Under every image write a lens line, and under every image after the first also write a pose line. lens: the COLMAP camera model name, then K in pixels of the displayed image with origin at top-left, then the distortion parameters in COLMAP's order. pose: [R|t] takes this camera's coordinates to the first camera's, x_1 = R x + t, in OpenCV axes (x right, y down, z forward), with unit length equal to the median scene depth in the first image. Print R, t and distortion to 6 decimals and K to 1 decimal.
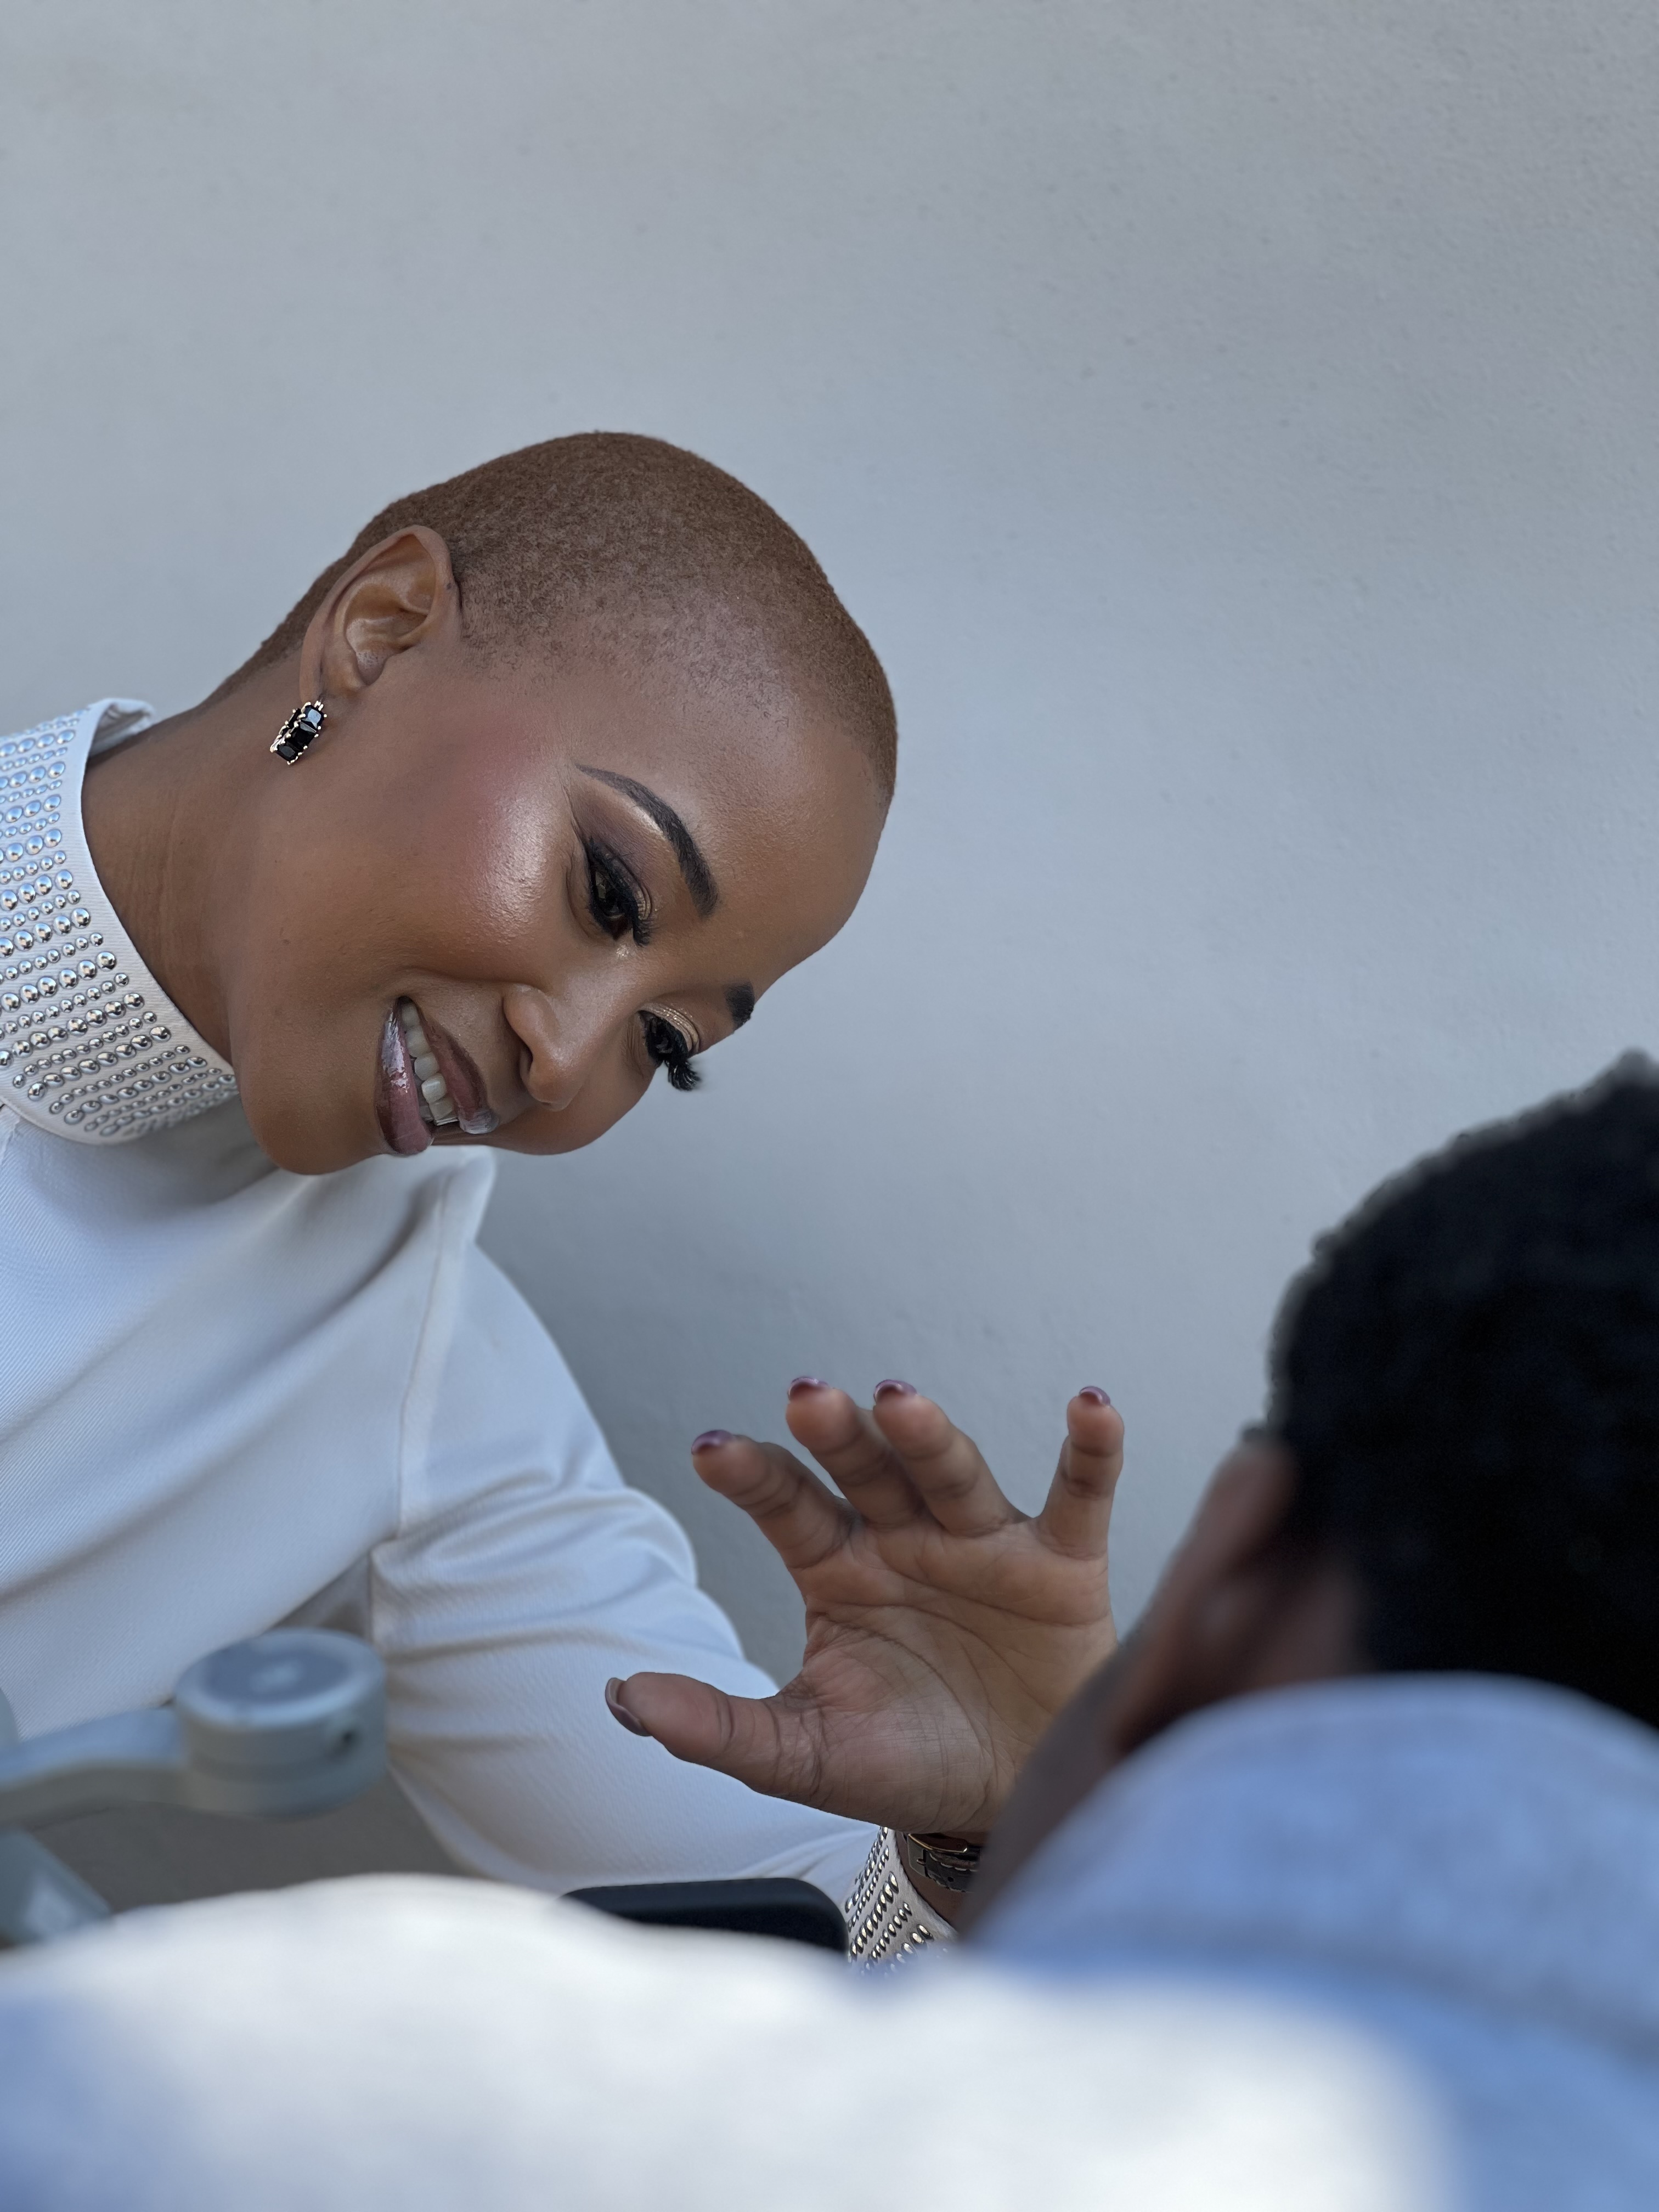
lens RADIAL K [[4958.4, 0, 830.2], [0, 4958.4, 1106.2], [0, 0, 1]] dist [-0.041980, 0.000000]
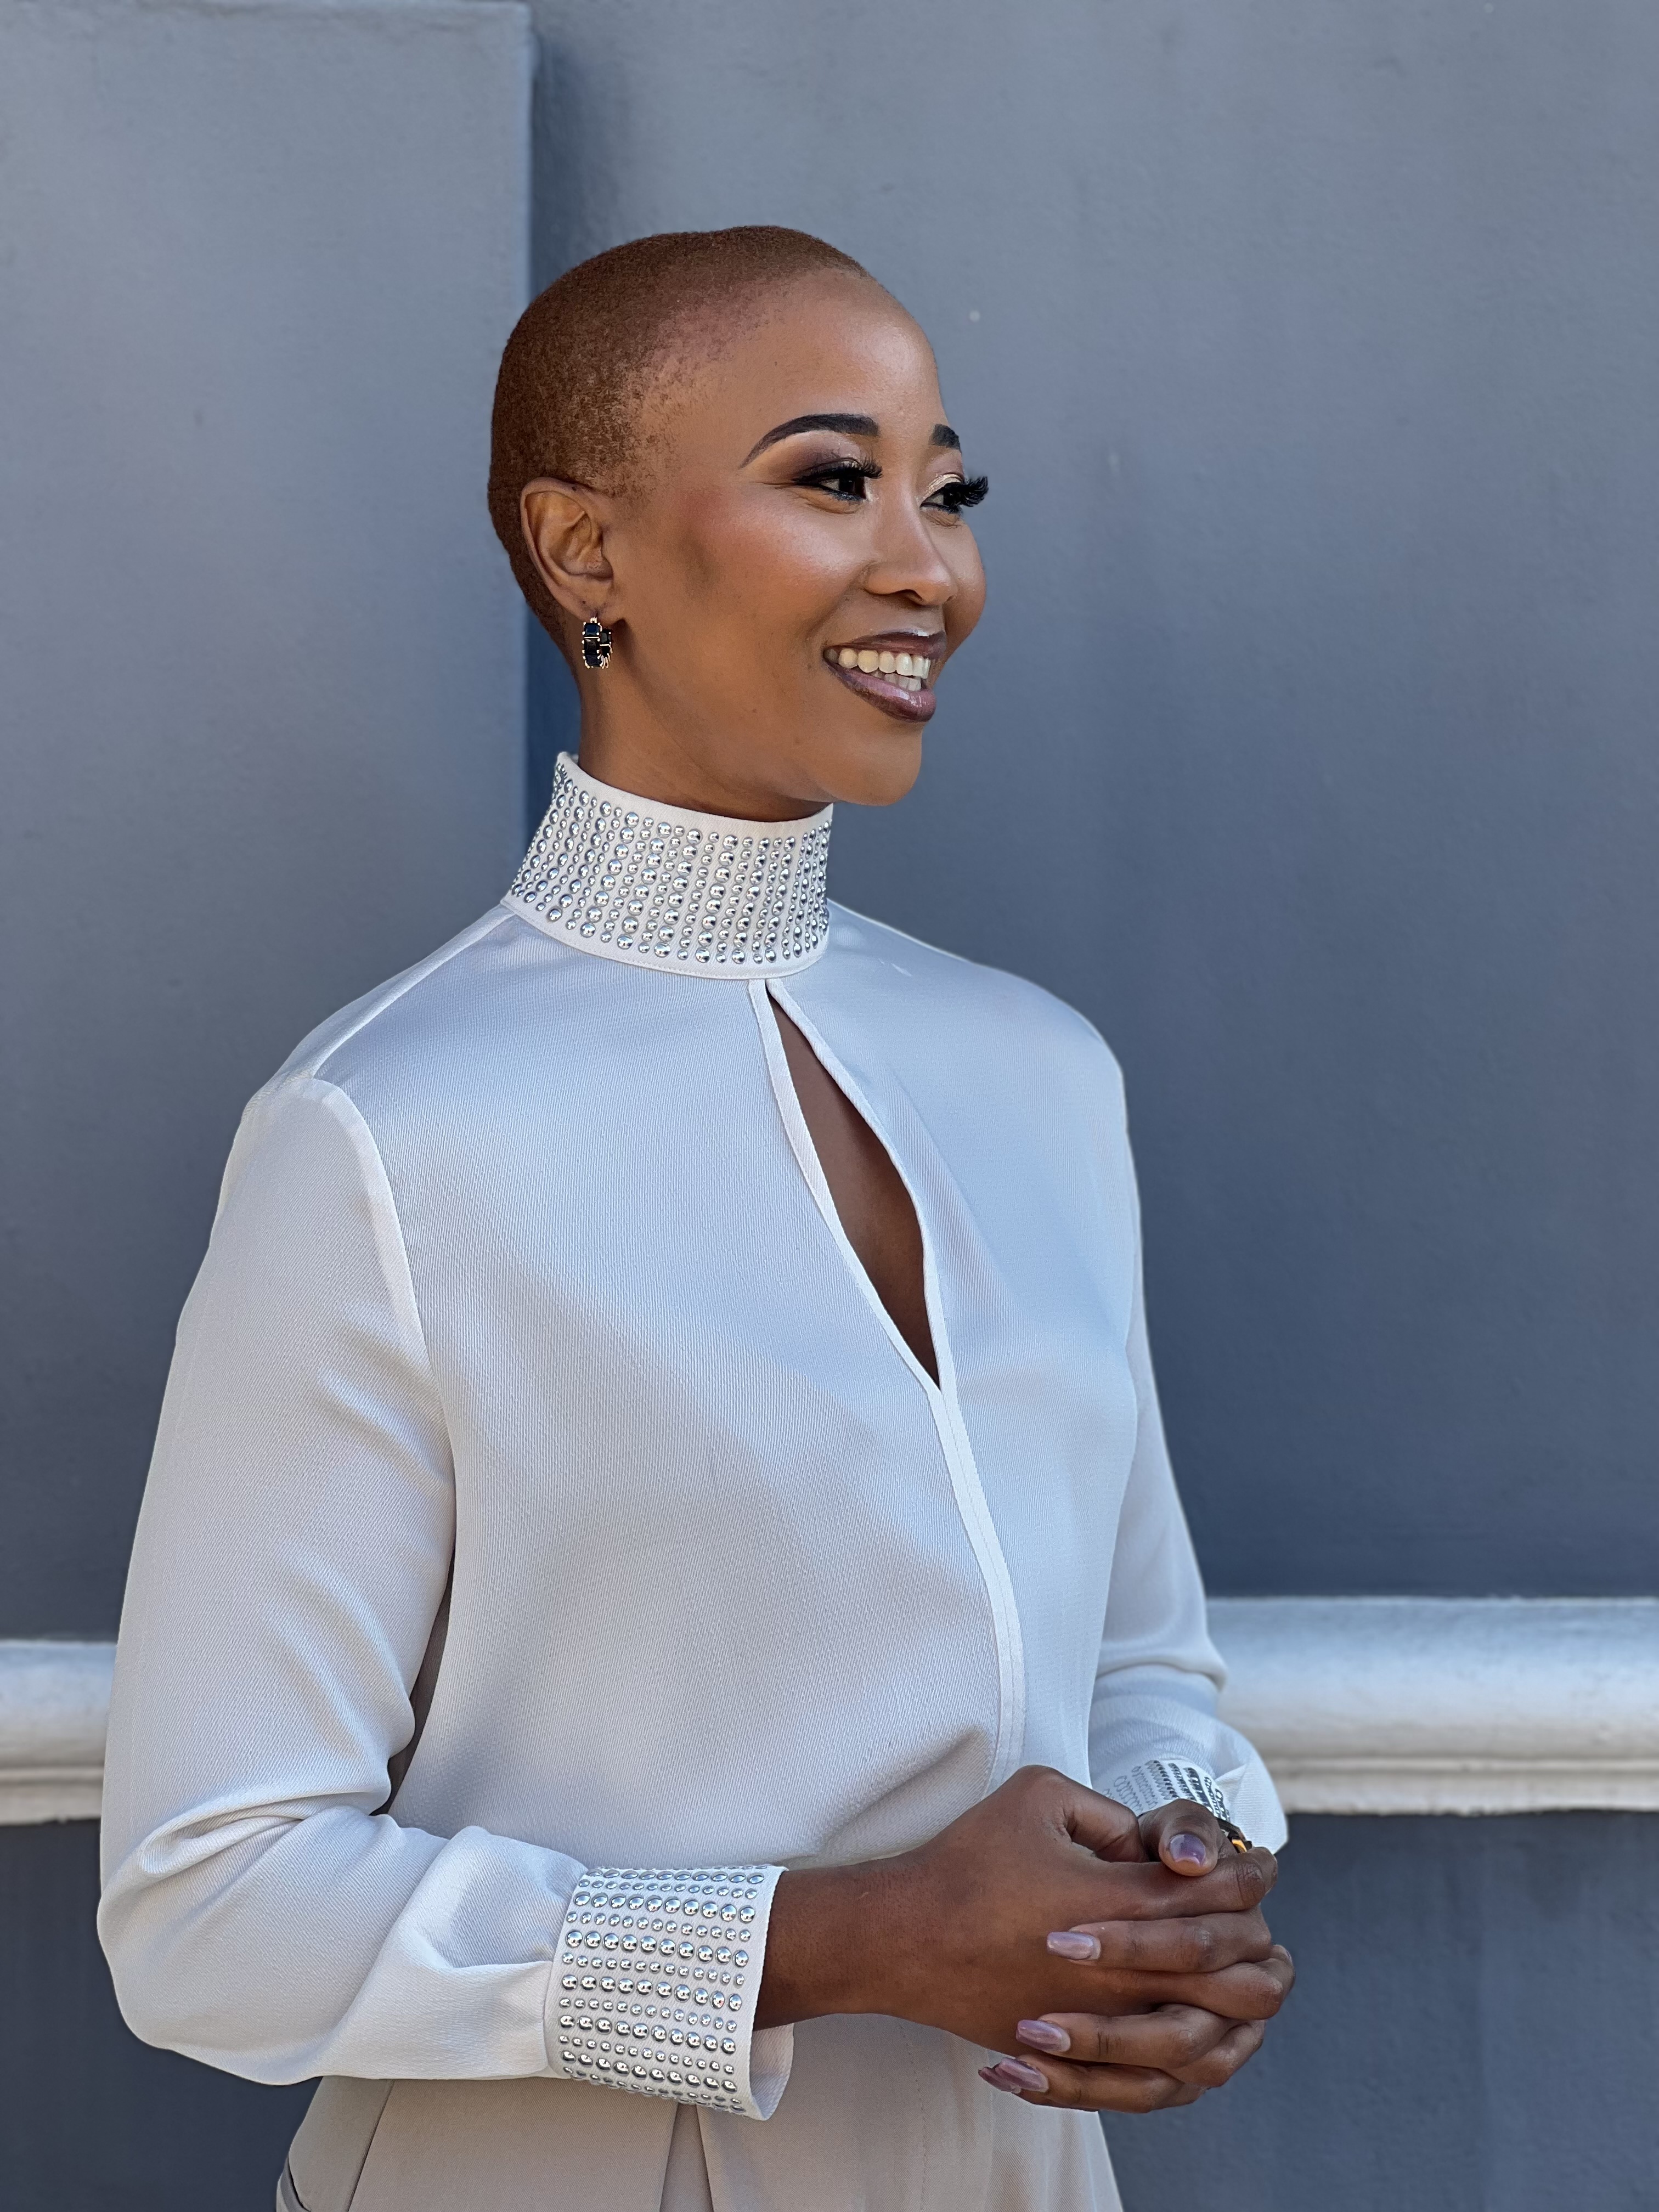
lens RADIAL K [[4958.4, 0, 824.5], [0, 4958.4, 1106.4], [0, 0, 1]] dist [-0.041980, 0.000000]
pose [[0.450434, -0.881761, -0.140023, -0.005089], [0.891917, 0.451426, 0.026426, -0.003947], [0.039909, -0.136792, 0.989796, -0.359793]]
